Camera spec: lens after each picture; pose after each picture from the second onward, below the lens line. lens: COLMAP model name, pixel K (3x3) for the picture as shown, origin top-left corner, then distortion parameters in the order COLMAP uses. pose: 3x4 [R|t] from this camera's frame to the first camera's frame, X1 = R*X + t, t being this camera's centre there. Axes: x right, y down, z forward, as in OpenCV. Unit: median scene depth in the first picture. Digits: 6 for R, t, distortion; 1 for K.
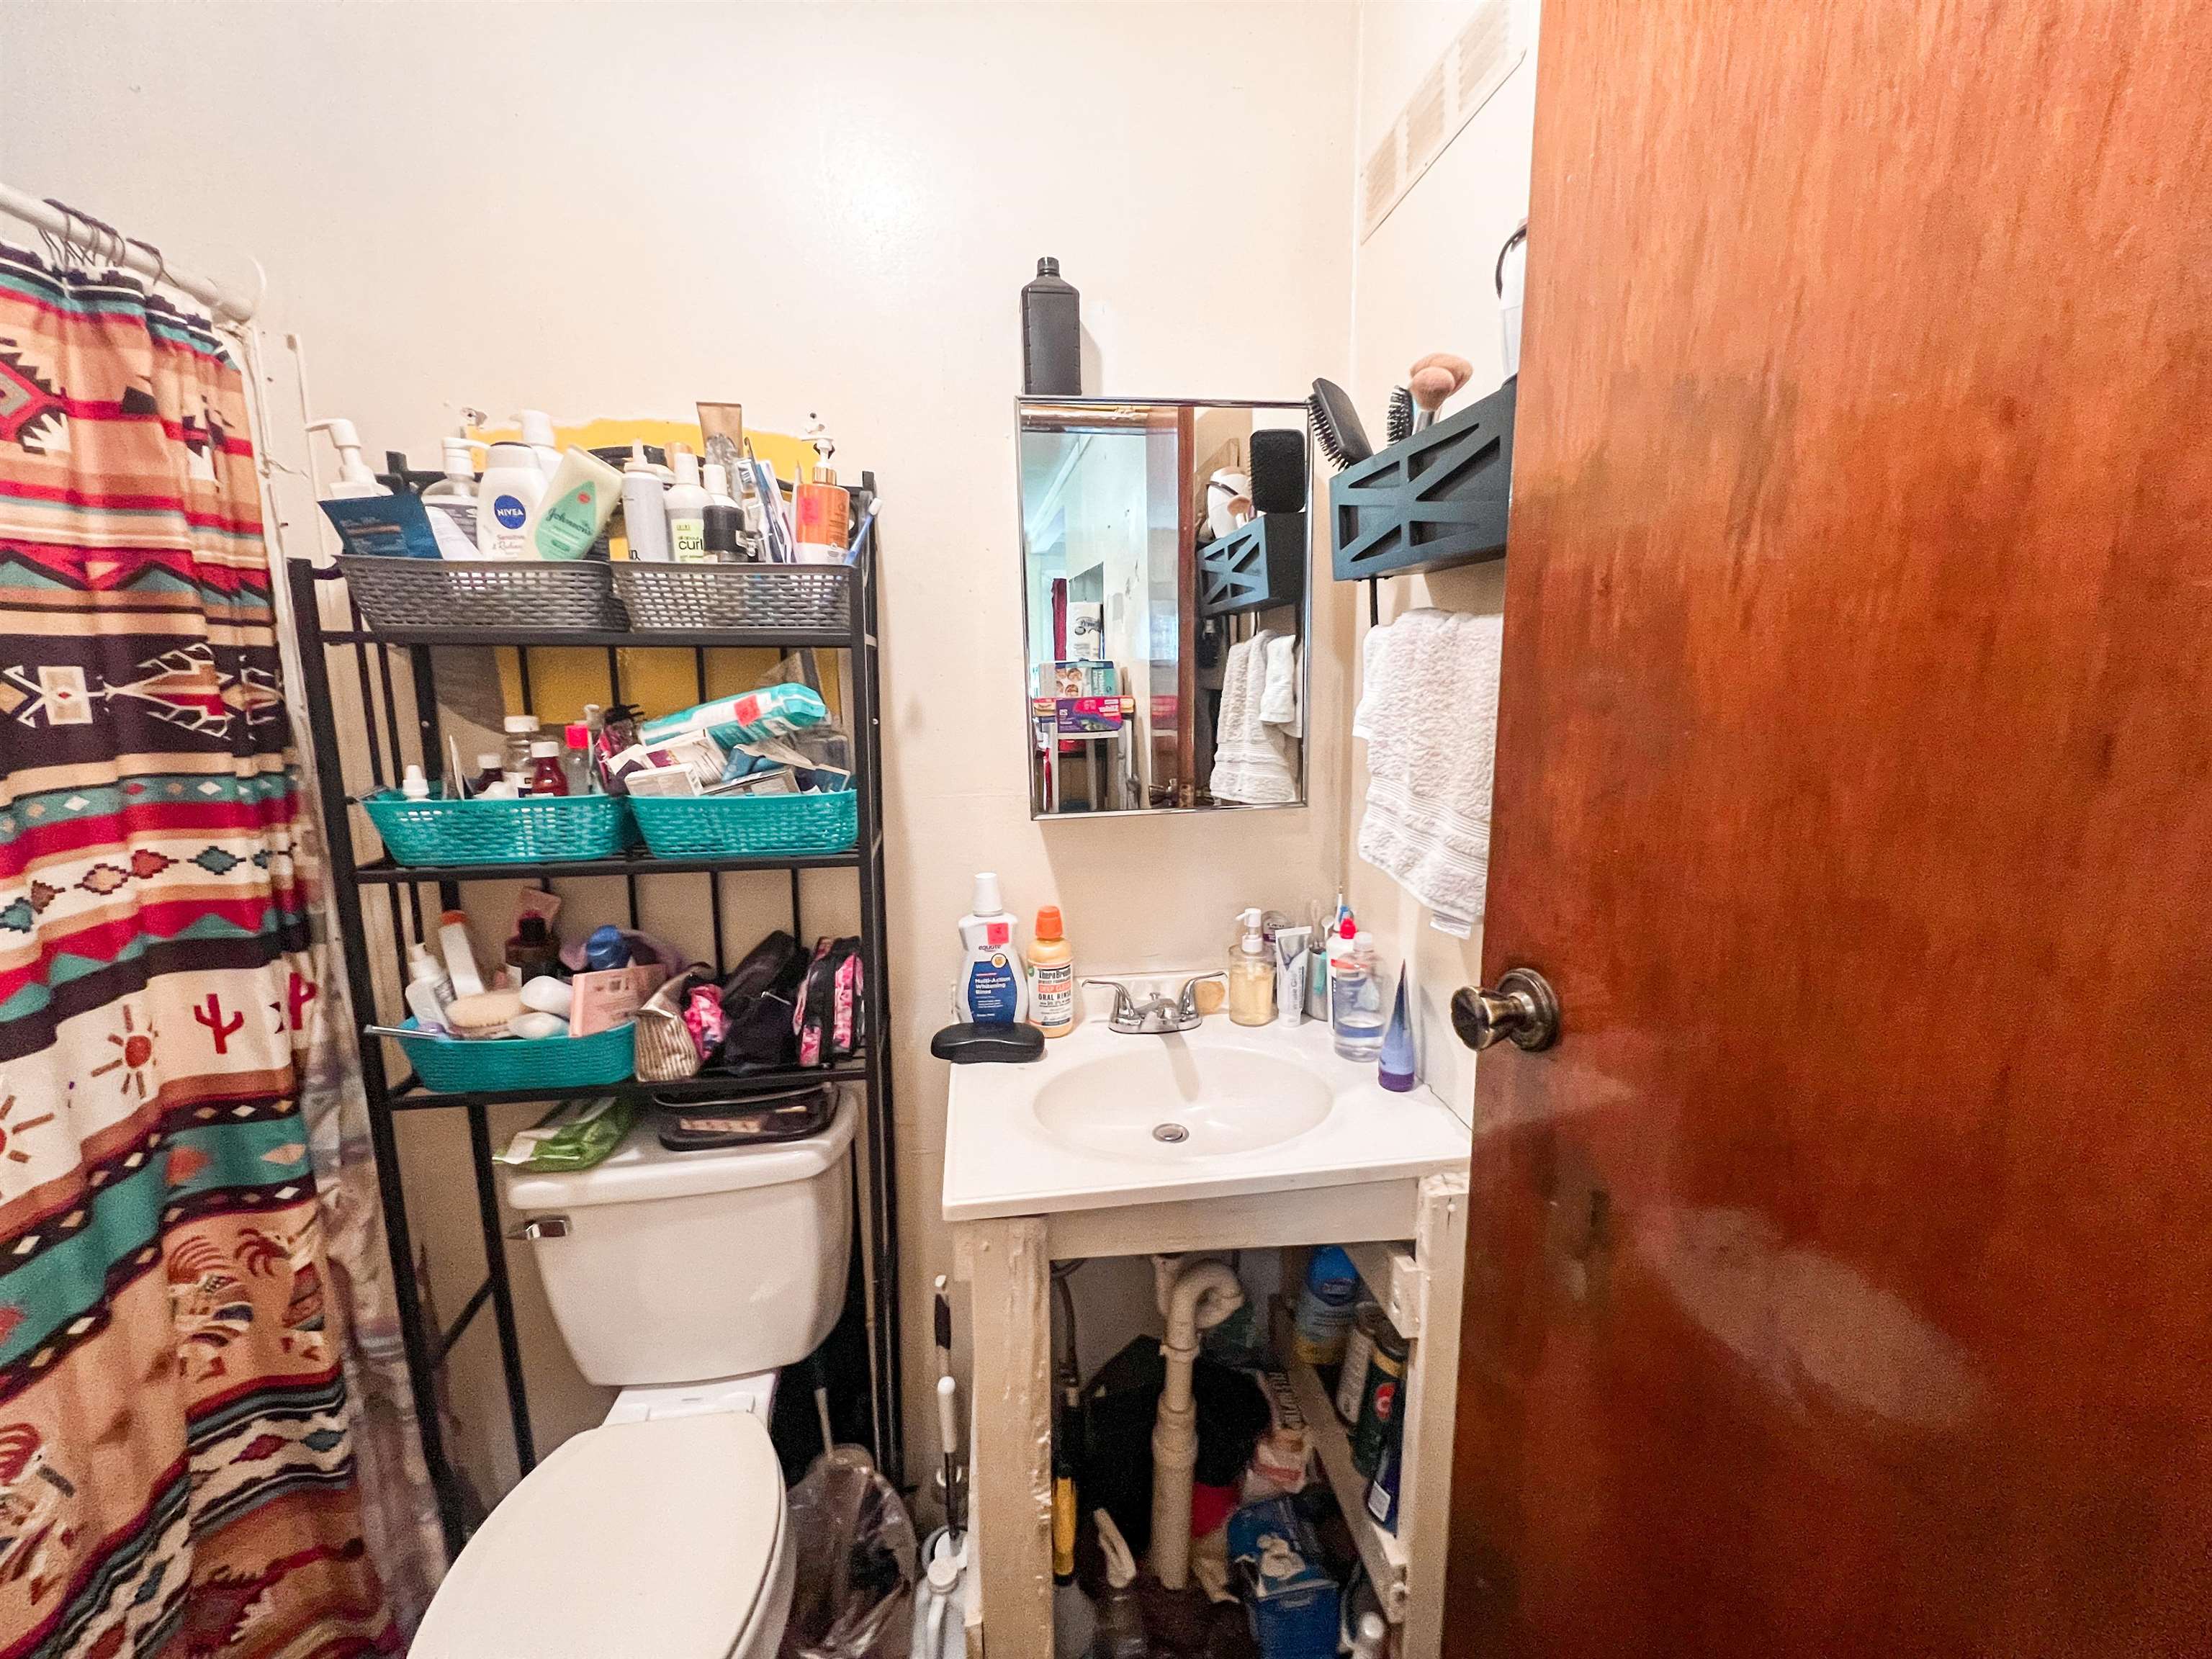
lens RADIAL K [[880.7, 0, 1102.8], [0, 880.7, 829.2], [0, 0, 1]] dist [-0.000065, -0.000173]
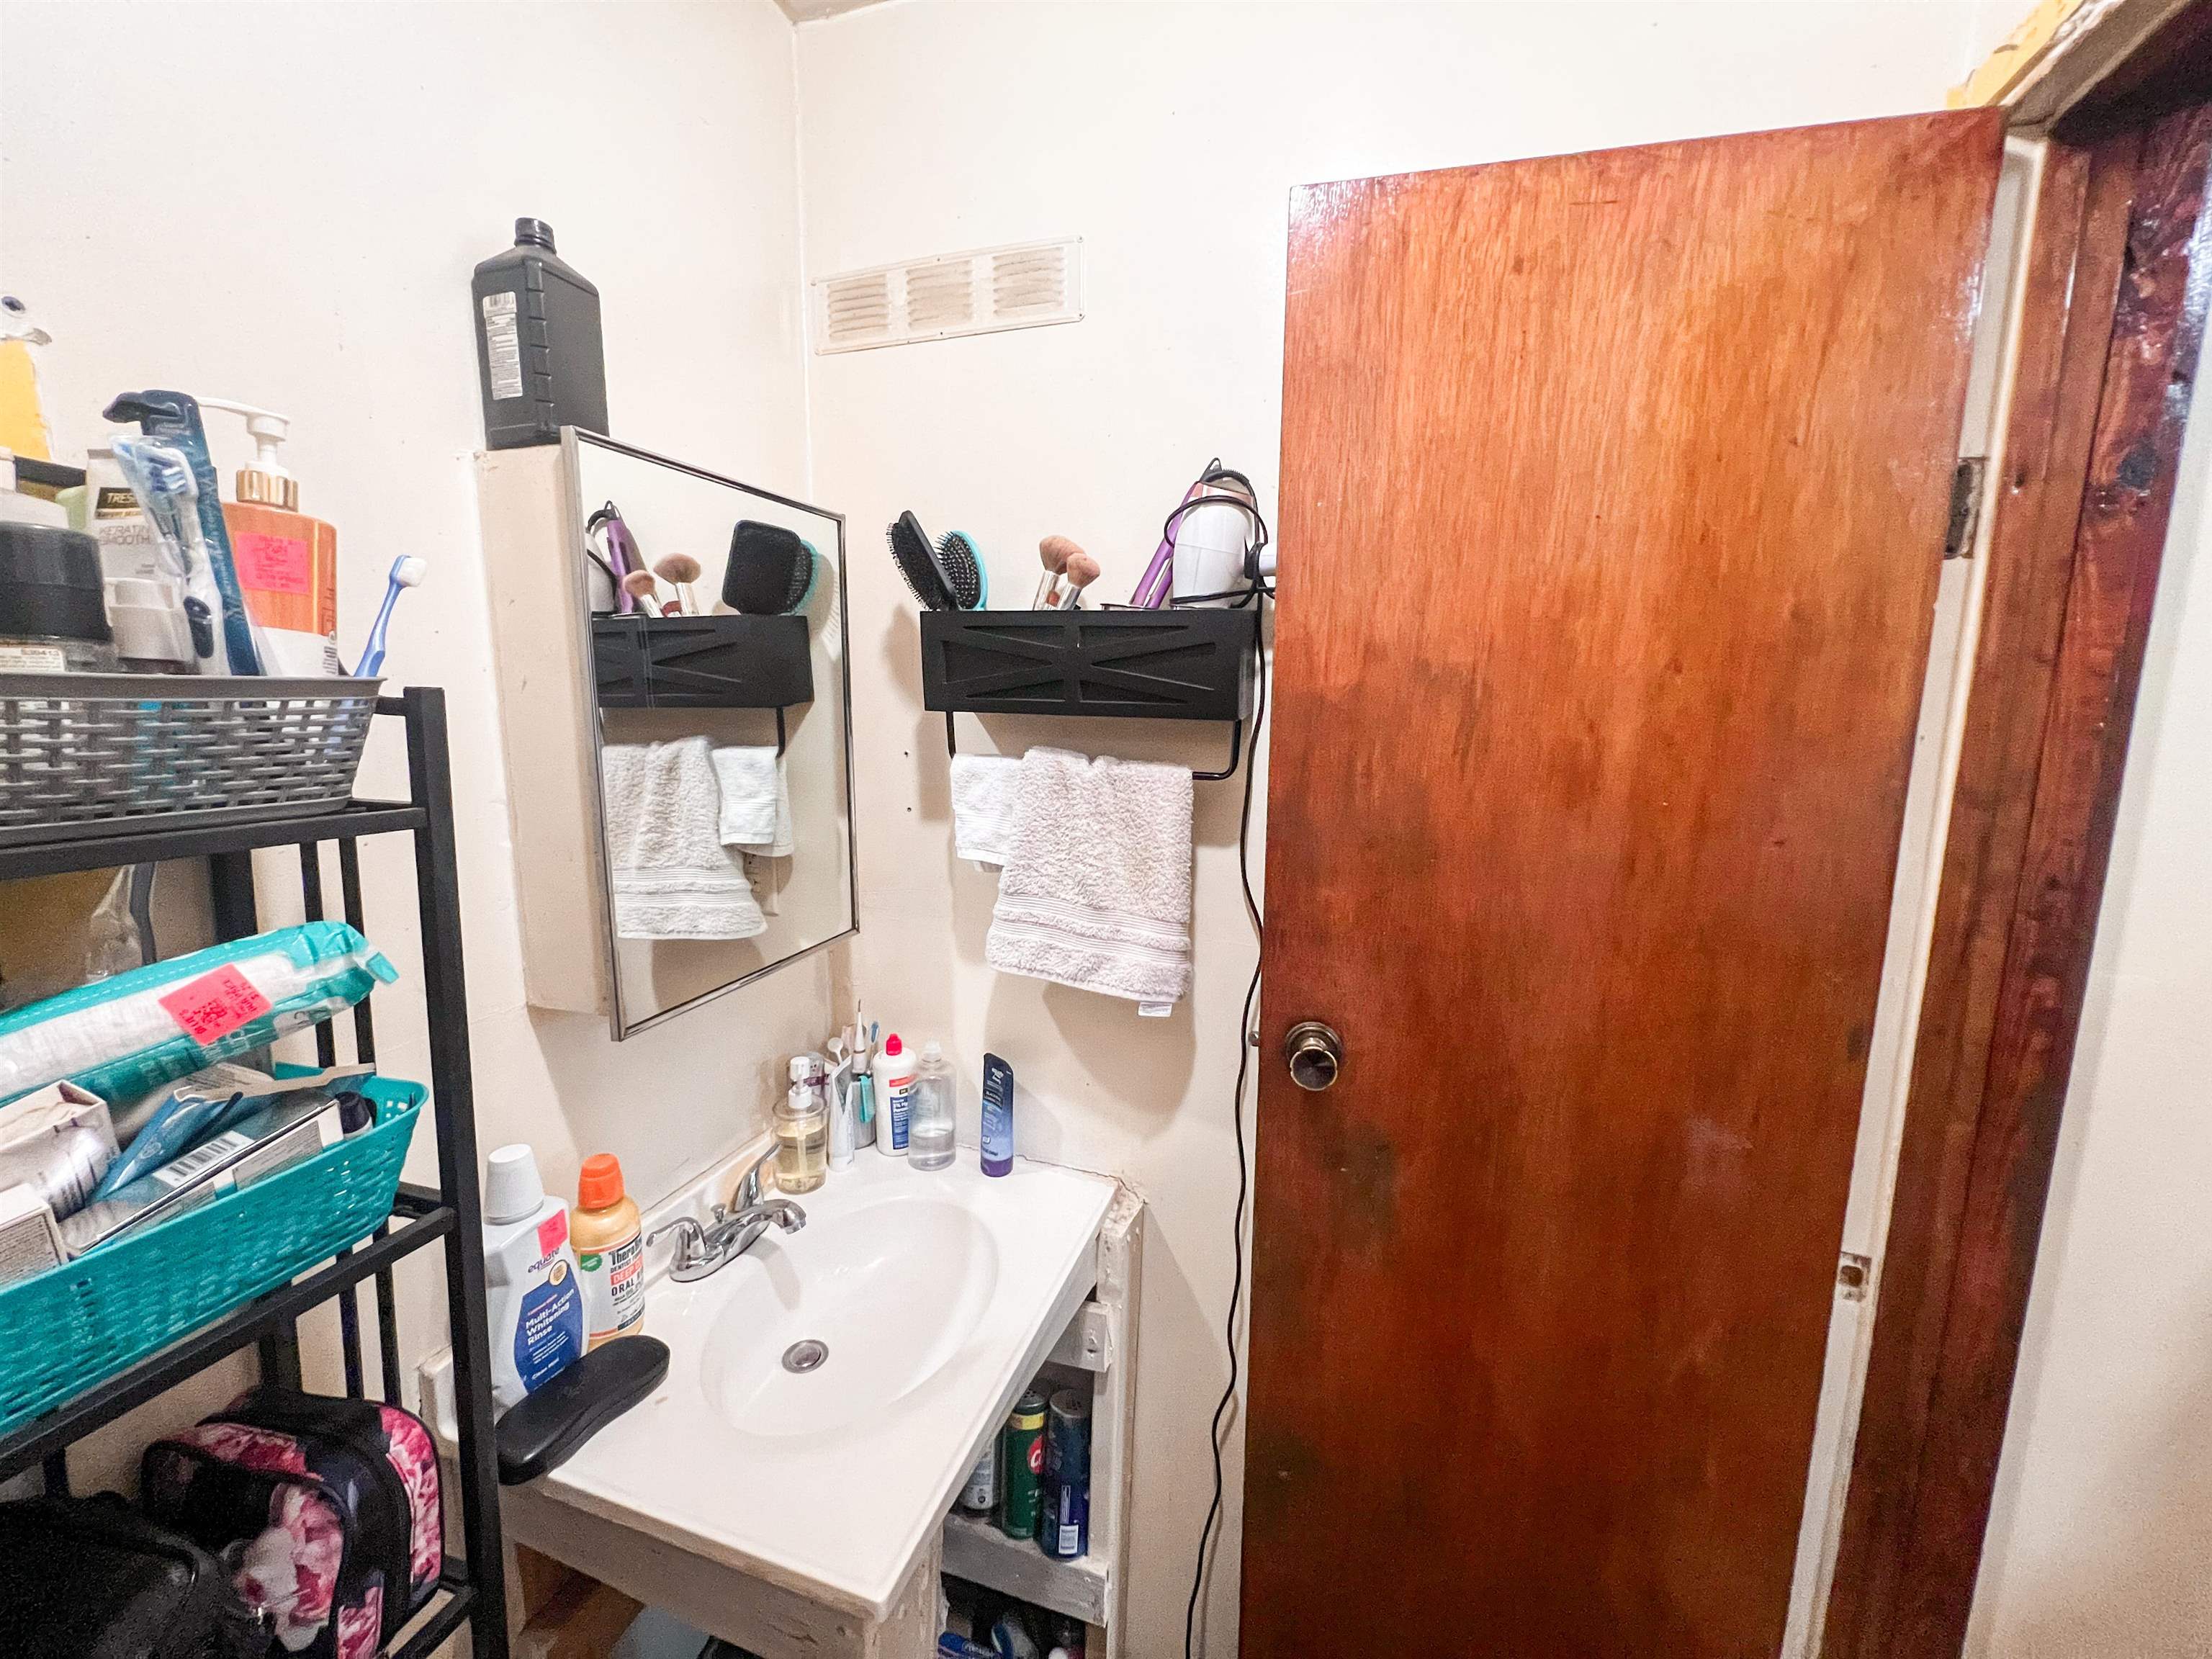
lens RADIAL K [[880.7, 0, 1102.8], [0, 880.7, 829.2], [0, 0, 1]] dist [-0.000065, -0.000173]
pose [[0.432393, -0.108947, 0.895079, -0.922739], [0.142594, 0.988444, 0.051427, -0.277180], [-0.890339, 0.105397, 0.442931, 0.631049]]
